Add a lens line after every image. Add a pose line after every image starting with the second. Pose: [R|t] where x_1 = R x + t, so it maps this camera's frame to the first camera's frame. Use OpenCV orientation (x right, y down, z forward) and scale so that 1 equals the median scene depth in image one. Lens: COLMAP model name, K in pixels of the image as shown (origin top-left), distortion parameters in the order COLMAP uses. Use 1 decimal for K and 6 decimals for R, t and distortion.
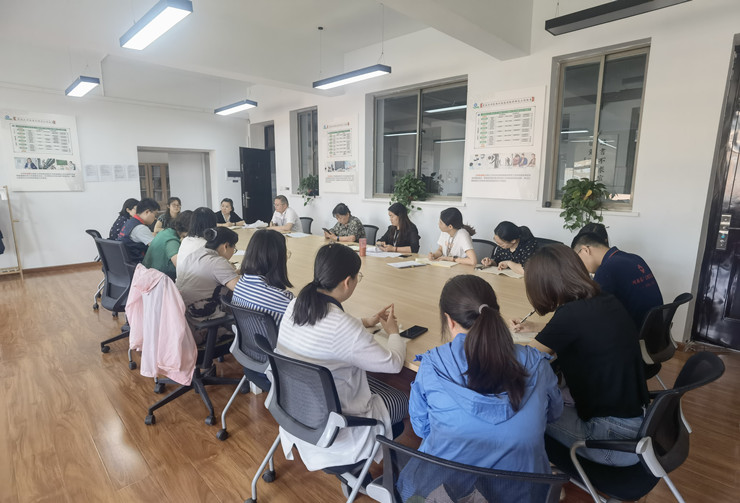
lens RADIAL K [[376.9, 0, 370.0], [0, 376.9, 251.5], [0, 0, 1]] dist [-0.002923, -0.000440]
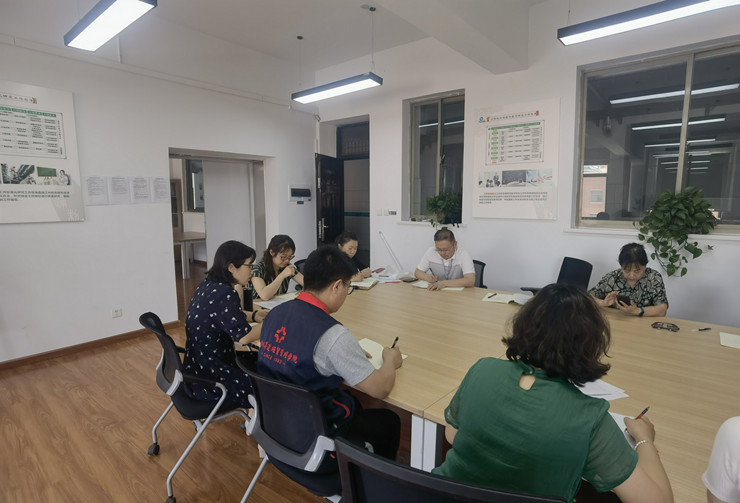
lens RADIAL K [[386.5, 0, 370.0], [0, 386.5, 251.5], [0, 0, 1]] dist [0.001939, -0.000008]
pose [[0.995090, -0.019369, 0.097058, -0.362052], [0.024420, 0.998394, -0.051123, -0.069850], [-0.095912, 0.053242, 0.993965, 0.350773]]
